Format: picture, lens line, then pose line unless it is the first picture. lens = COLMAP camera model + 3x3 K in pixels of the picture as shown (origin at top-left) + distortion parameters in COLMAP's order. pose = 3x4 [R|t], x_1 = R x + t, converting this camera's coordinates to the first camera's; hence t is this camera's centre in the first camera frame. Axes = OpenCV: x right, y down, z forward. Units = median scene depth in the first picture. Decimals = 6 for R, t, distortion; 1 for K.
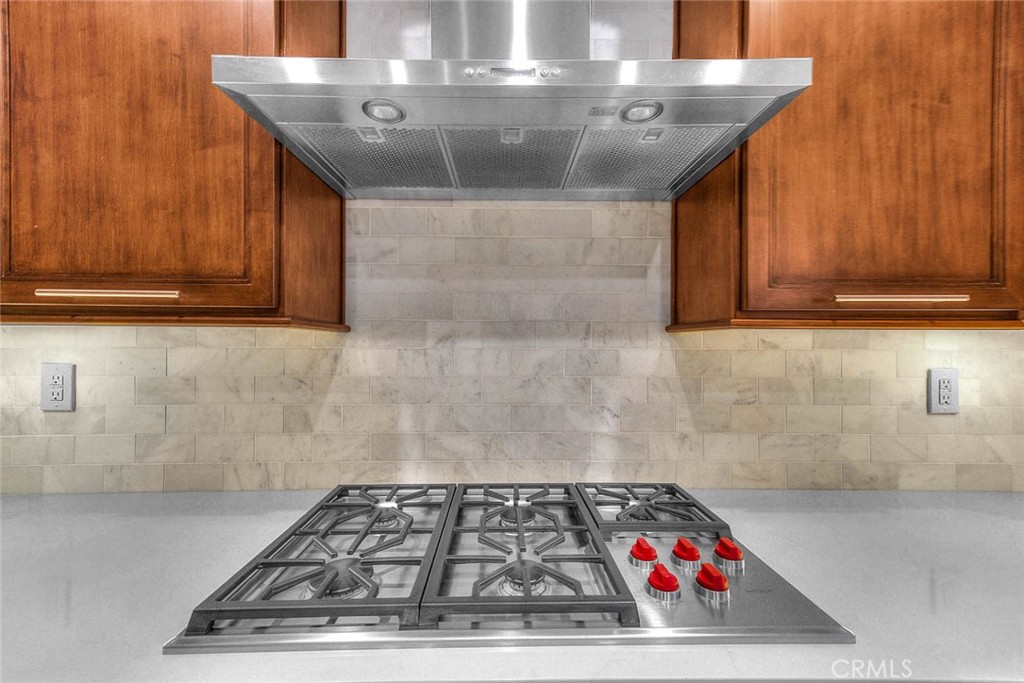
lens RADIAL K [[414.2, 0, 512.0], [0, 414.2, 341.5], [0, 0, 1]] dist [0.001155, 0.000229]
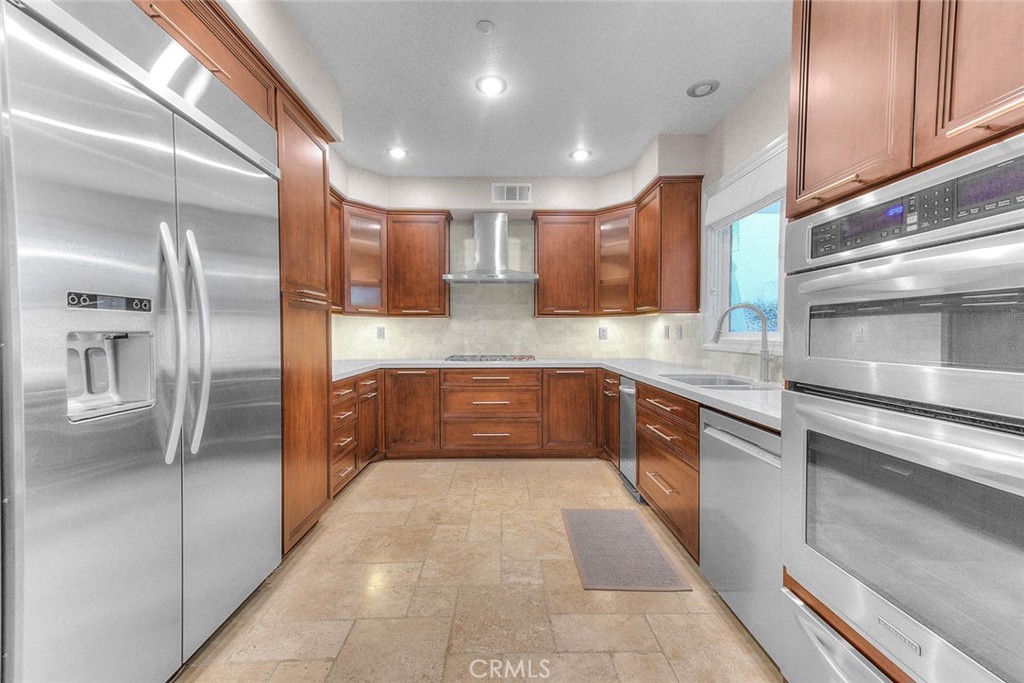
lens RADIAL K [[414.2, 0, 512.0], [0, 414.2, 341.5], [0, 0, 1]] dist [0.001155, 0.000229]
pose [[0.999986, -0.005181, -0.001078, 0.183850], [0.005208, 0.999634, 0.026548, 0.092906], [0.000940, -0.026553, 0.999647, -2.962355]]
